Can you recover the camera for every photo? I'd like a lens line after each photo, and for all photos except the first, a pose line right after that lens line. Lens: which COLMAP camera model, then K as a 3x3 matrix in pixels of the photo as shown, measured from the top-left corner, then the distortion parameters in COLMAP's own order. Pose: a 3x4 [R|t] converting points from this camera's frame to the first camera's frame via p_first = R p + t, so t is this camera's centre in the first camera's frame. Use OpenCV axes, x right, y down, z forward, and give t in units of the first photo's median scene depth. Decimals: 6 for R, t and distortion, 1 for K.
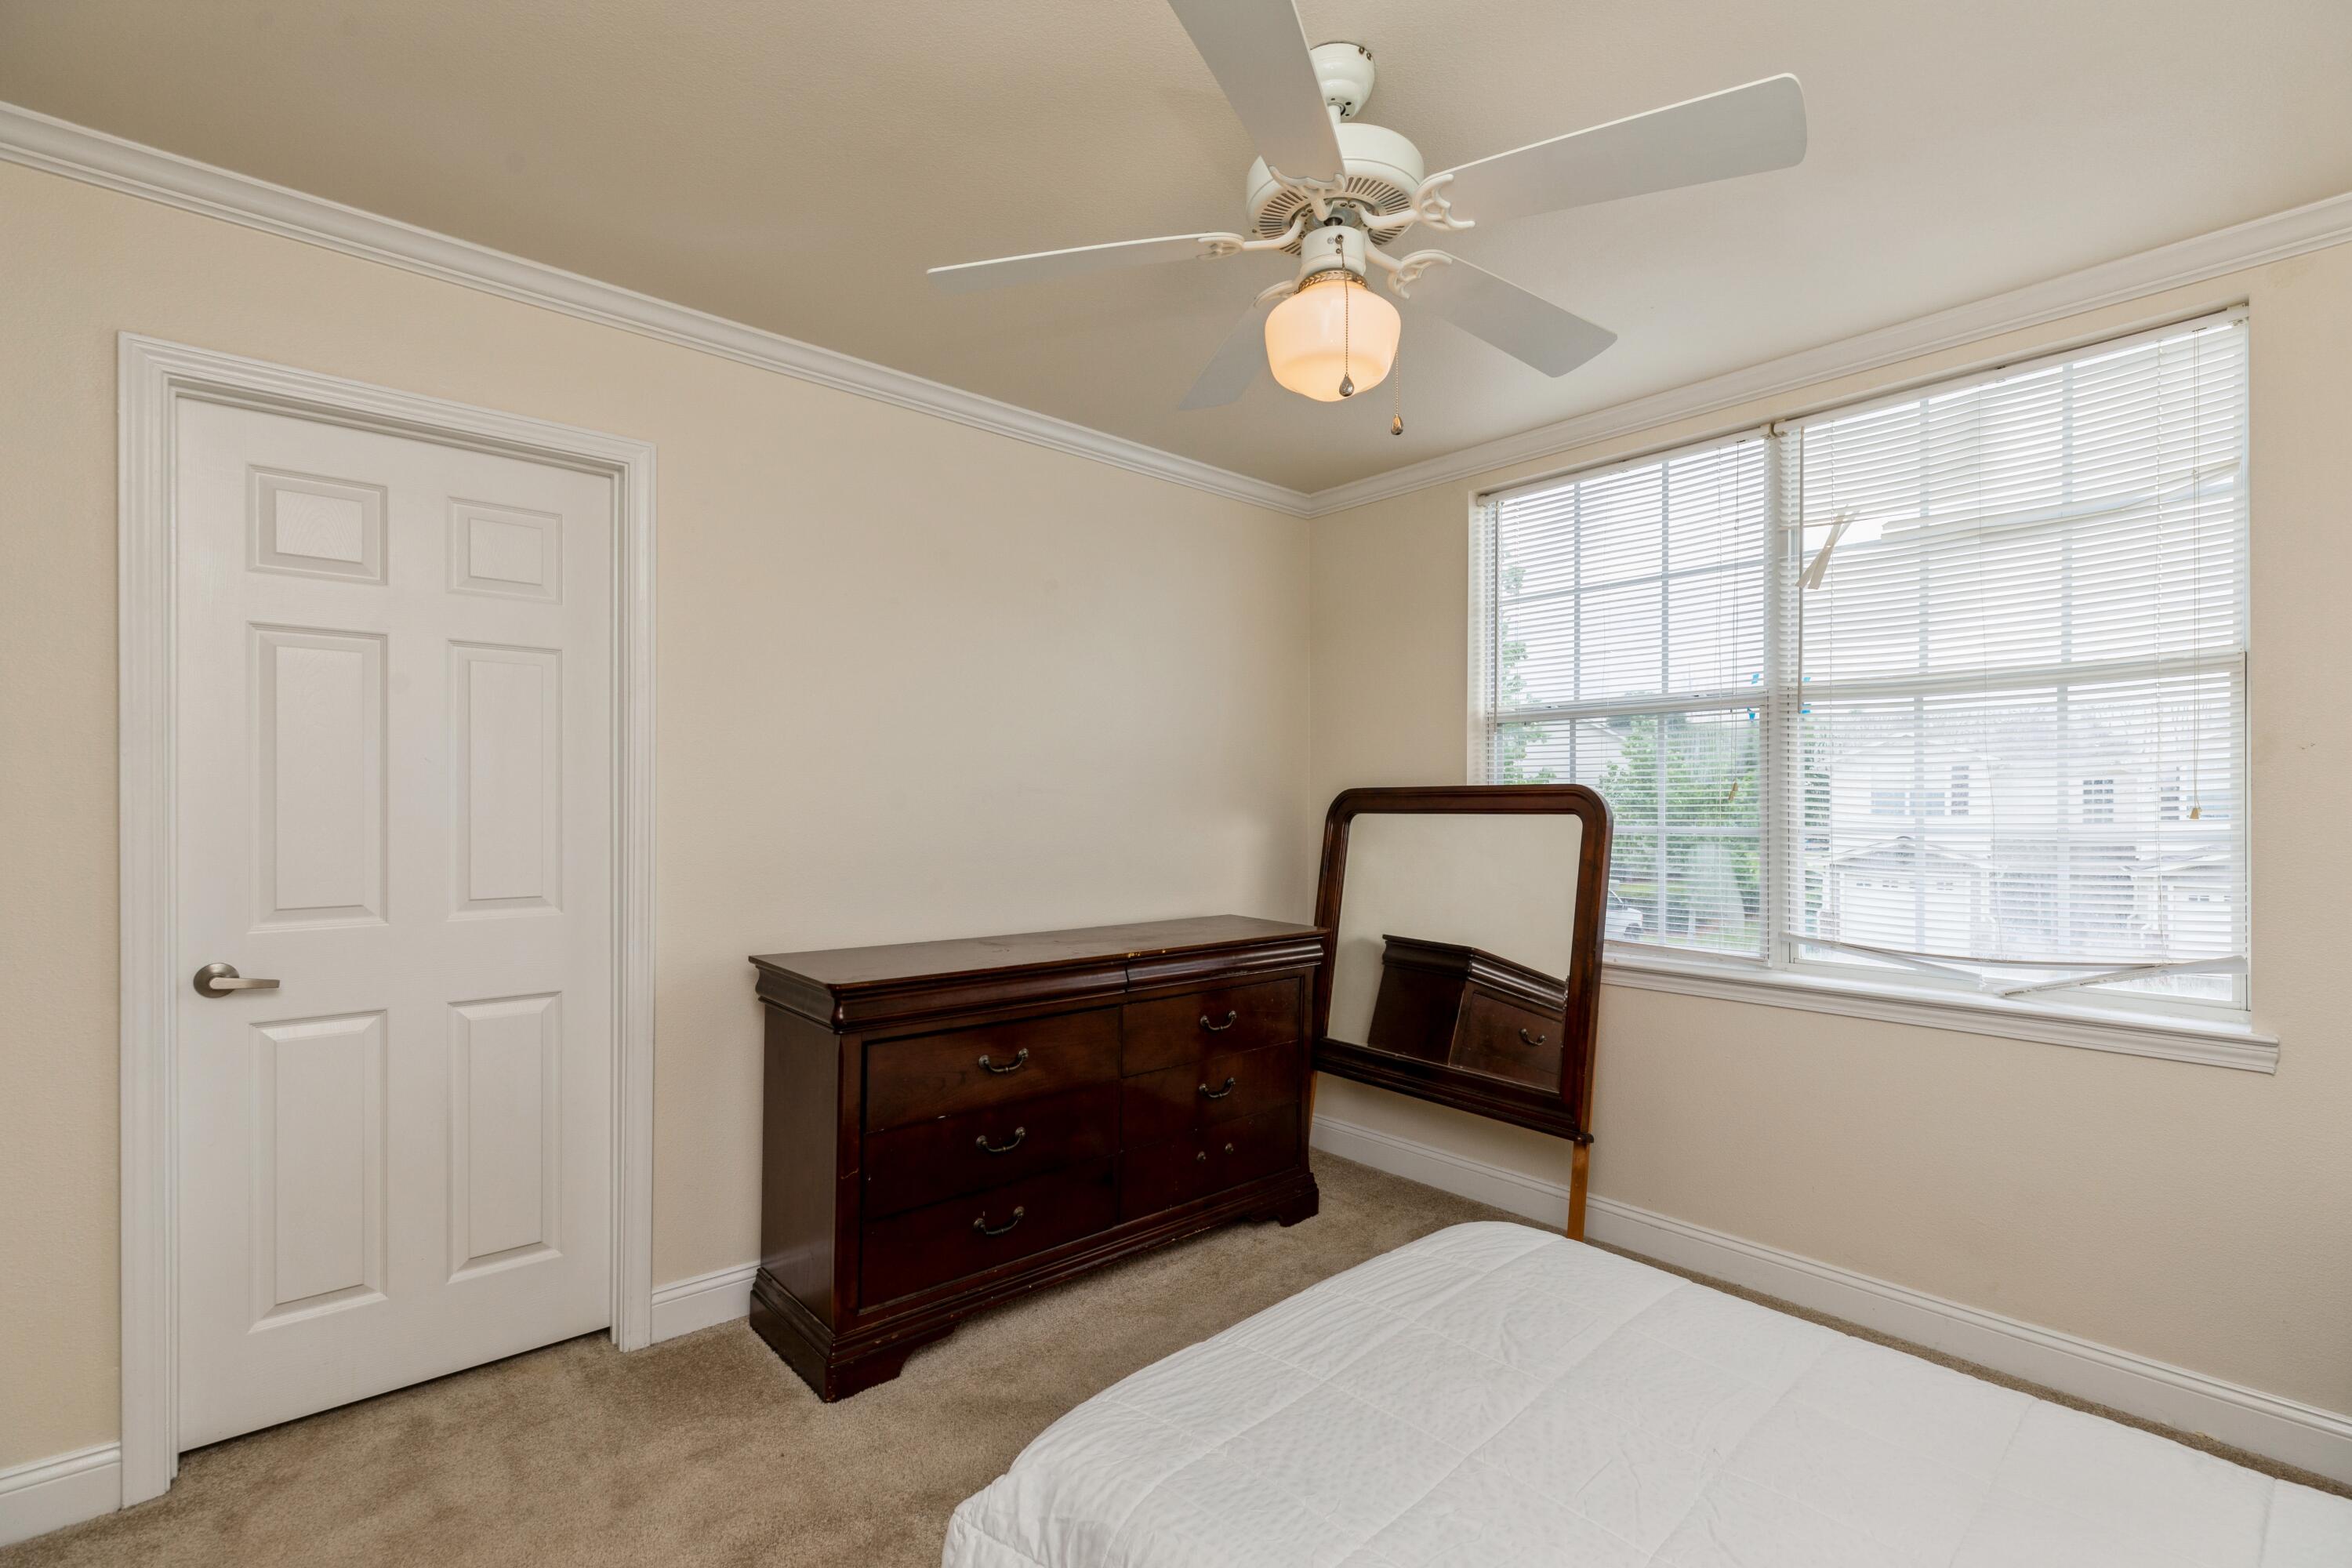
lens RADIAL K [[1064.0, 0, 1172.1], [0, 1064.0, 806.6], [0, 0, 1]] dist [0.001641, 0.000139]
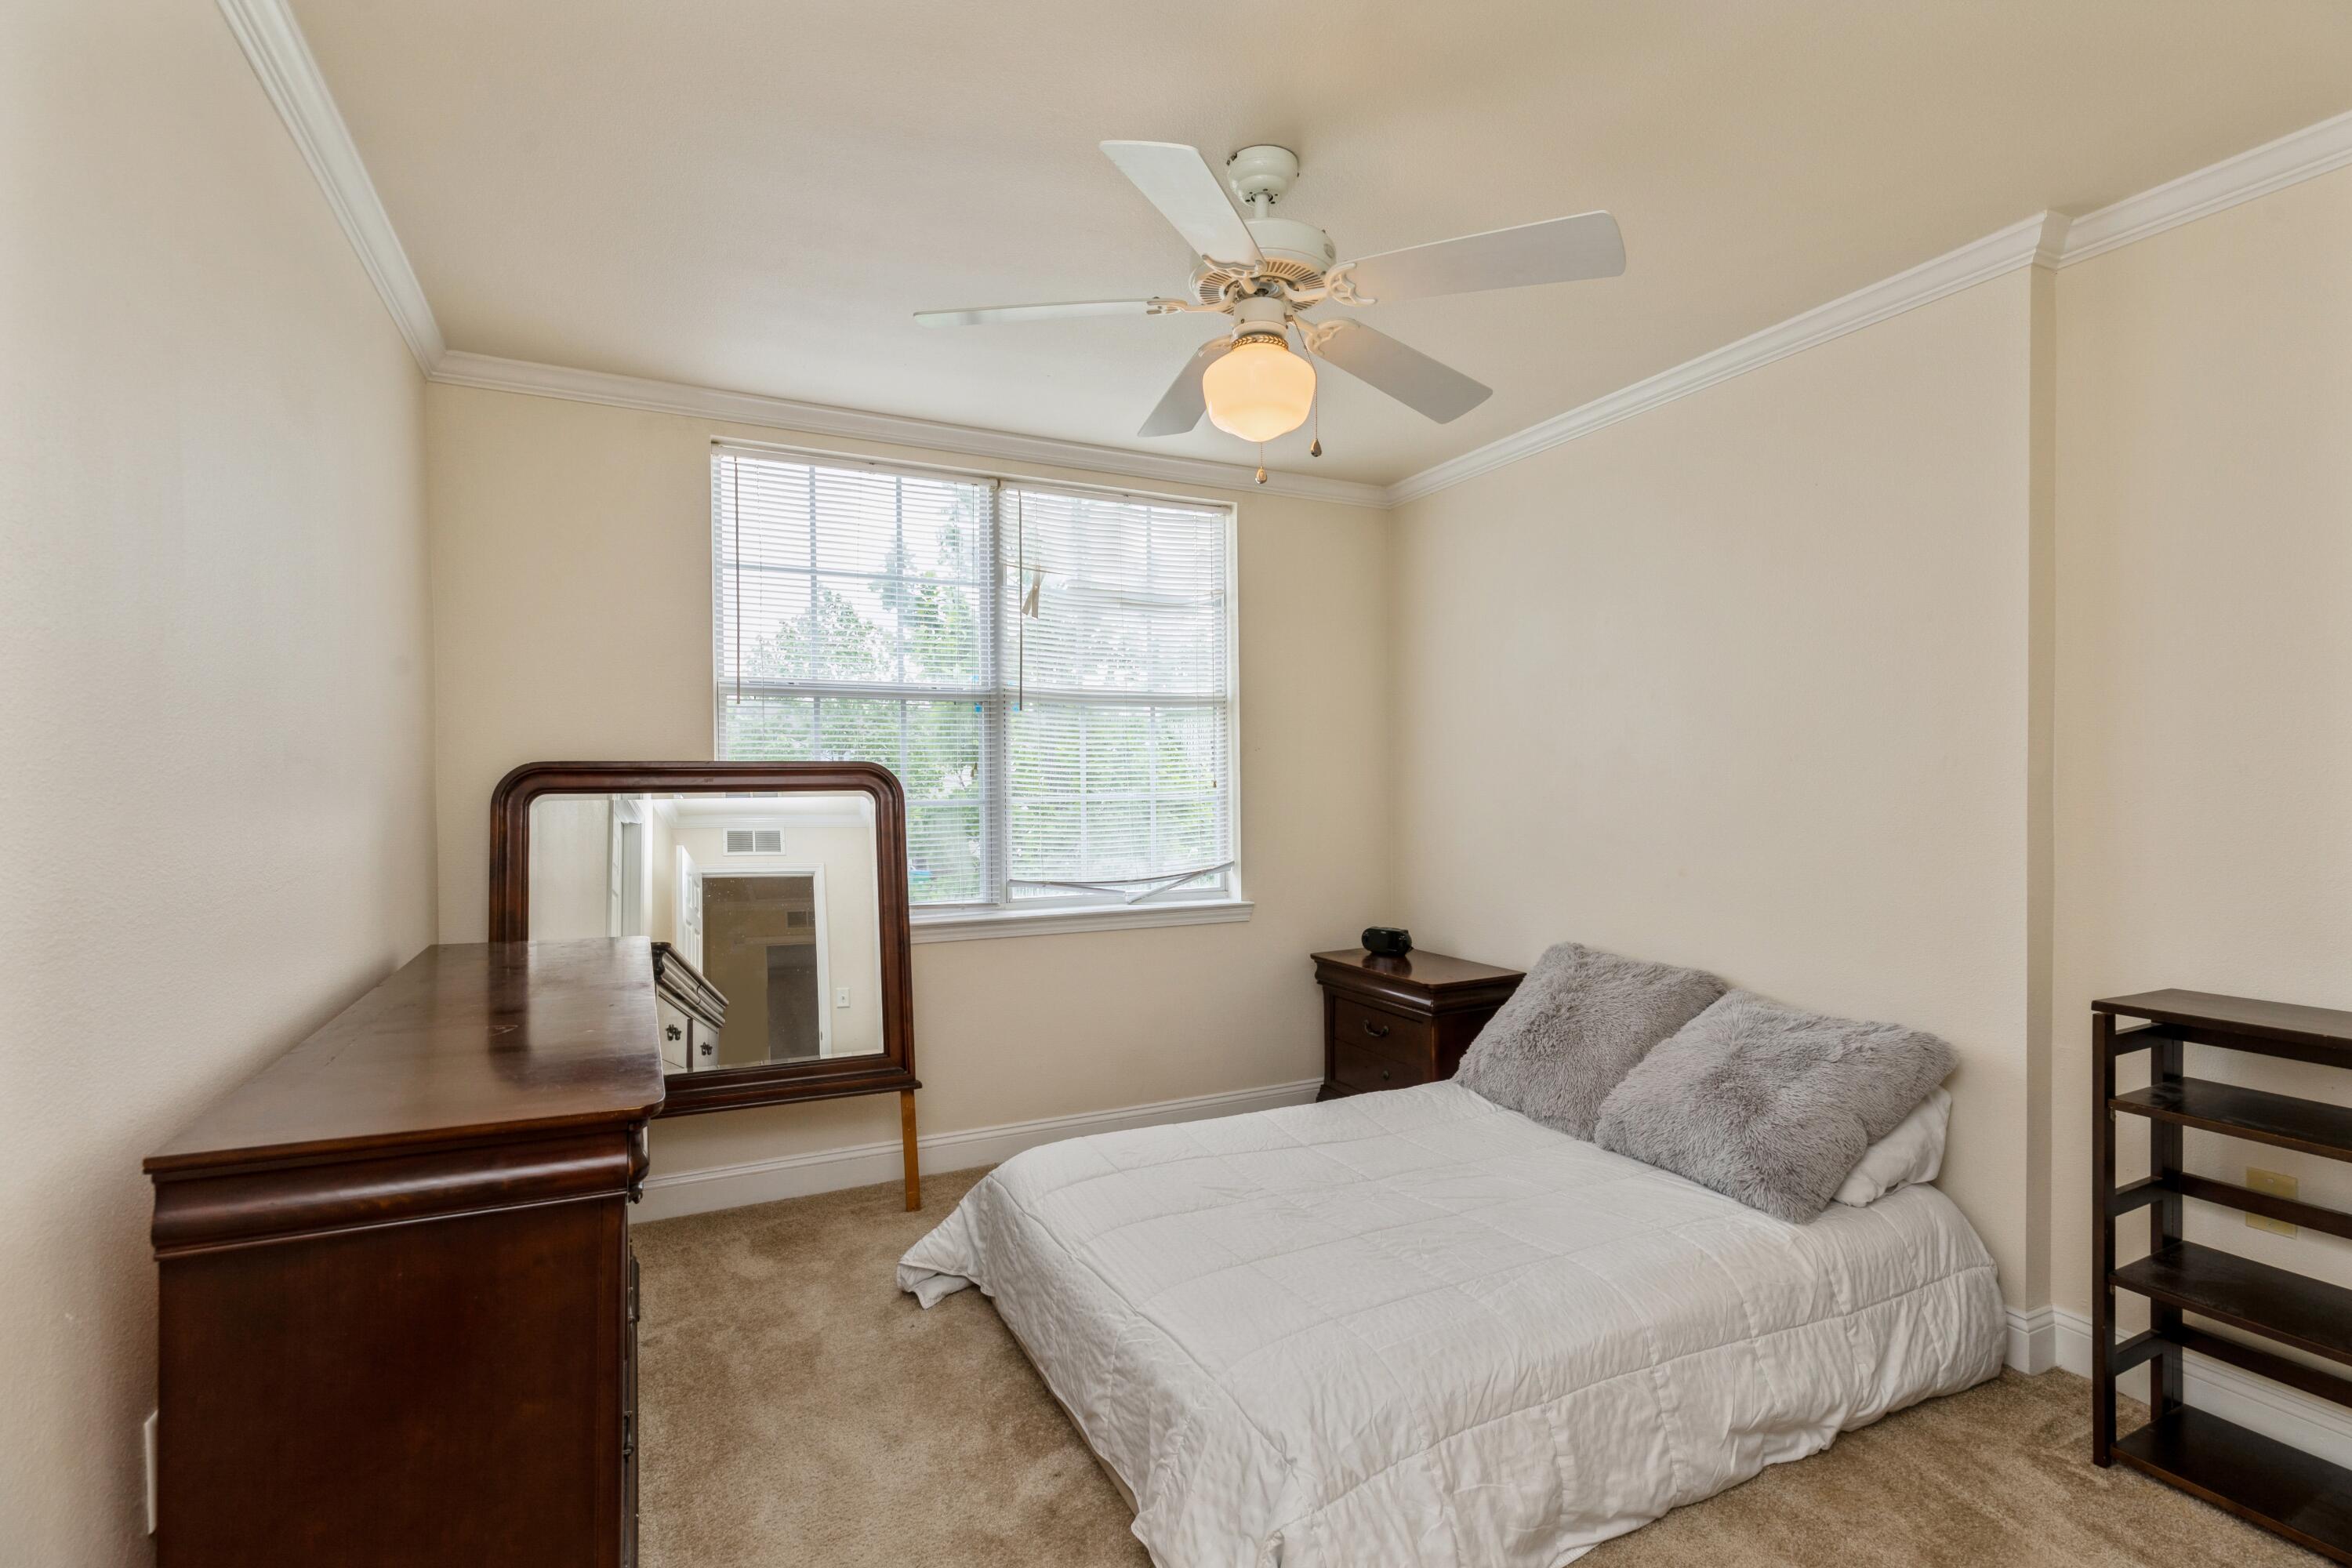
lens RADIAL K [[1064.0, 0, 1174.0], [0, 1064.0, 777.6], [0, 0, 1]] dist [0.001641, 0.000139]
pose [[0.254000, -0.003589, 0.967198, -0.603427], [0.002843, 0.999992, 0.002964, -0.007797], [-0.967200, 0.001997, 0.254008, 0.467470]]
